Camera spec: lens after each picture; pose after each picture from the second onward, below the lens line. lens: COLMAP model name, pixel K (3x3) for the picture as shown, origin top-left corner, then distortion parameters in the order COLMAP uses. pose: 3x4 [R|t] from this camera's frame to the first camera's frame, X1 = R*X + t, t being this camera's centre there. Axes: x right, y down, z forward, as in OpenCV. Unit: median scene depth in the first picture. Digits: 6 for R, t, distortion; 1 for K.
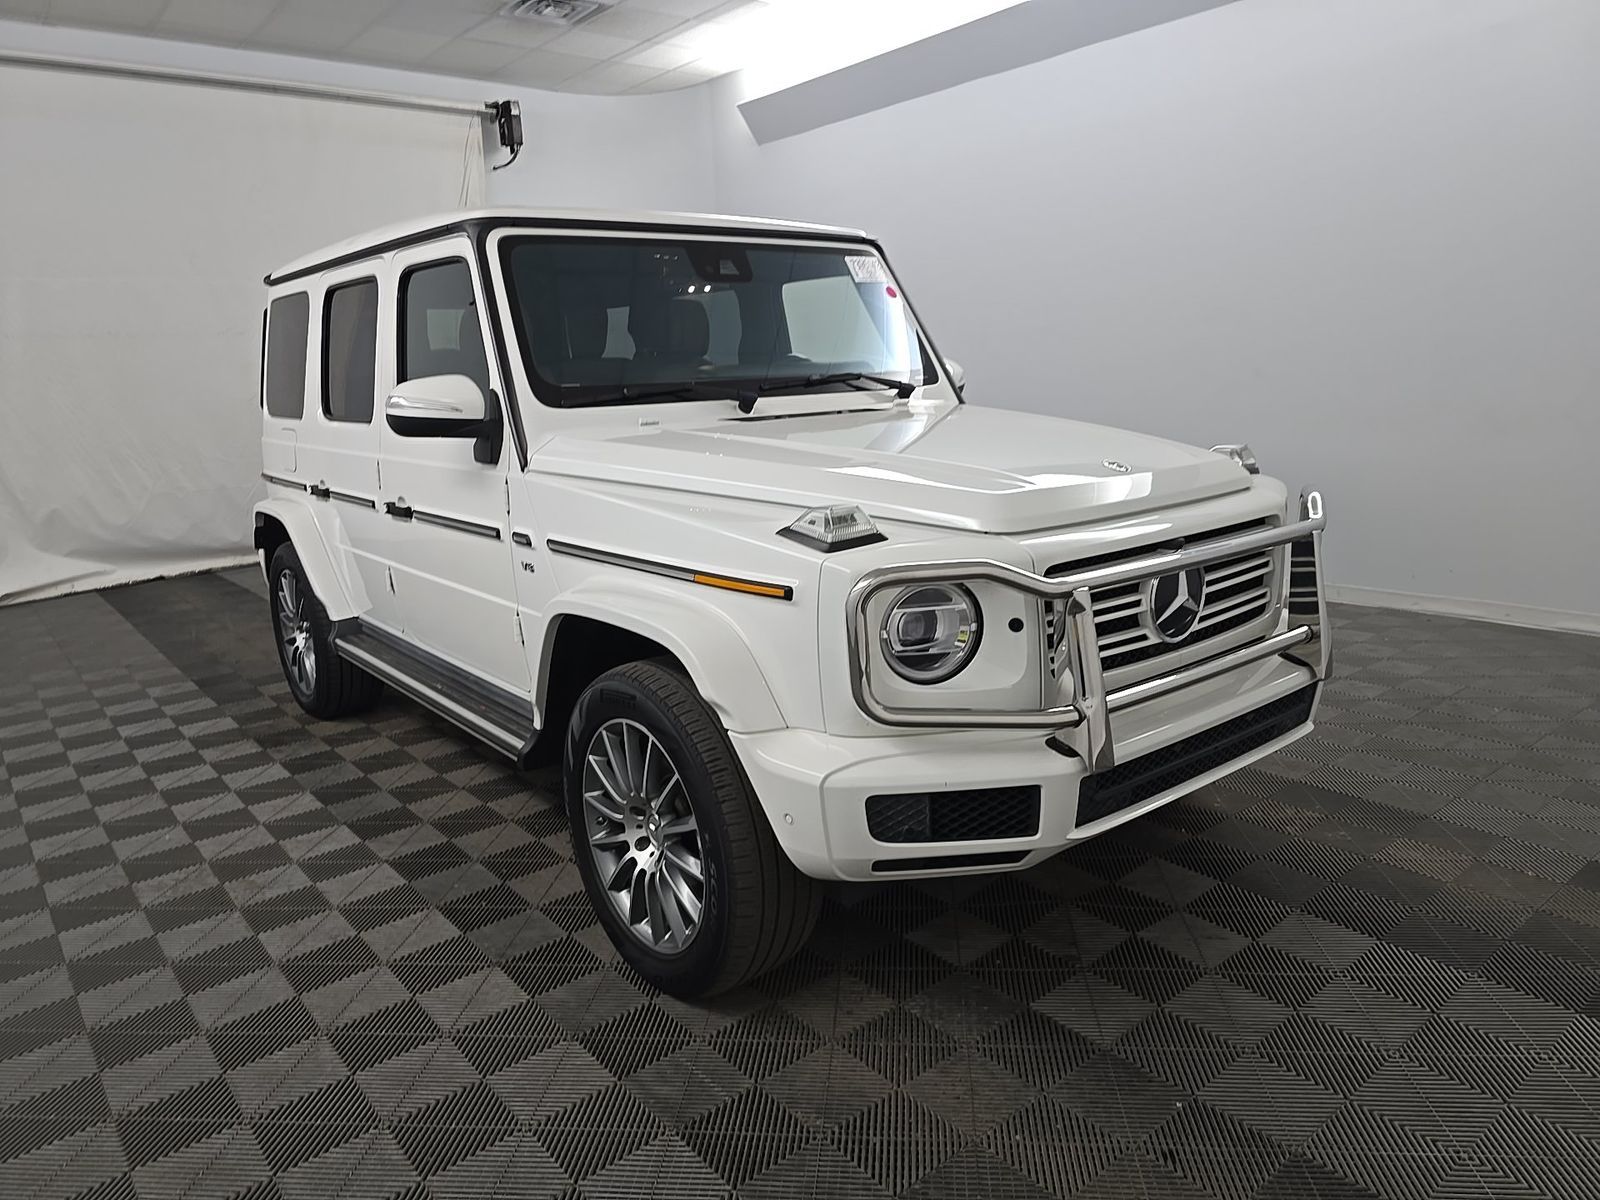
lens RADIAL K [[1082.0, 0, 800.0], [0, 1082.0, 600.0], [0, 0, 1]] dist [0.053311, -0.059518]
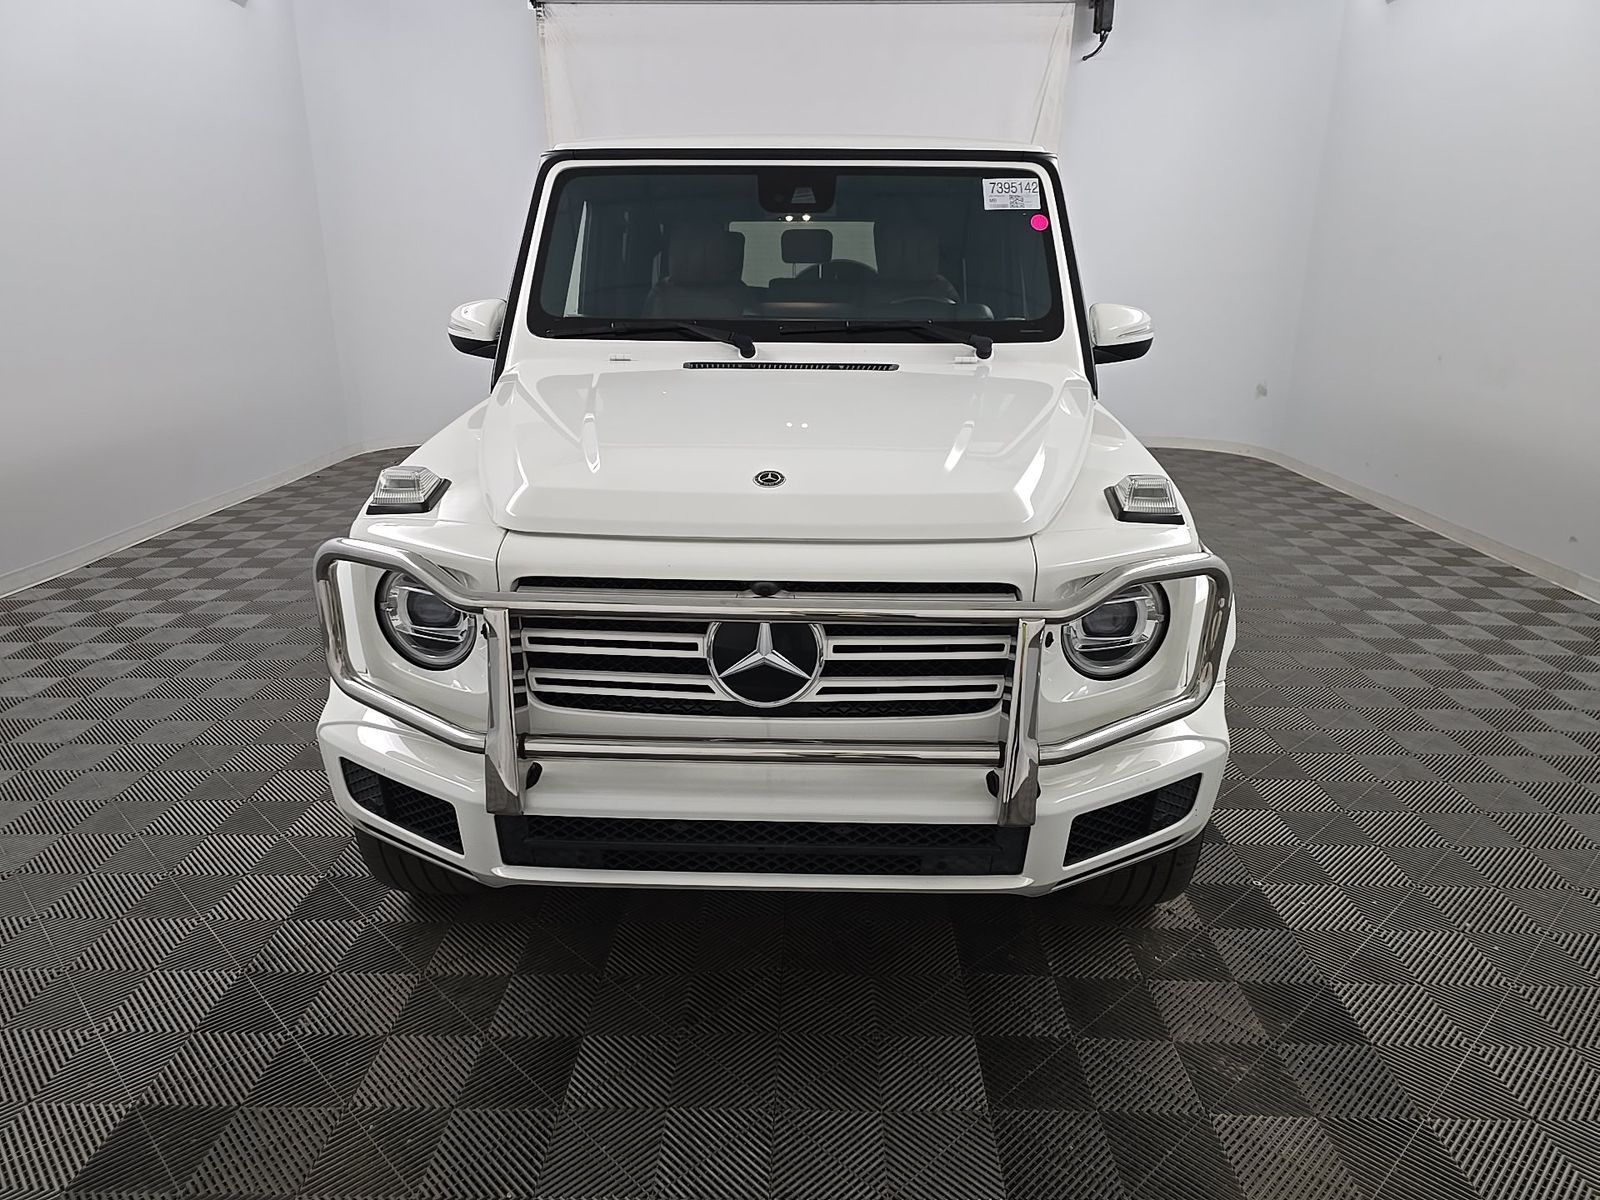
lens RADIAL K [[1082.0, 0, 800.0], [0, 1082.0, 600.0], [0, 0, 1]] dist [0.053311, -0.059518]
pose [[0.762042, 0.233021, -0.604147, 0.782005], [-0.174818, 0.972396, 0.154548, -0.156740], [0.623483, -0.012156, 0.781742, 0.371080]]
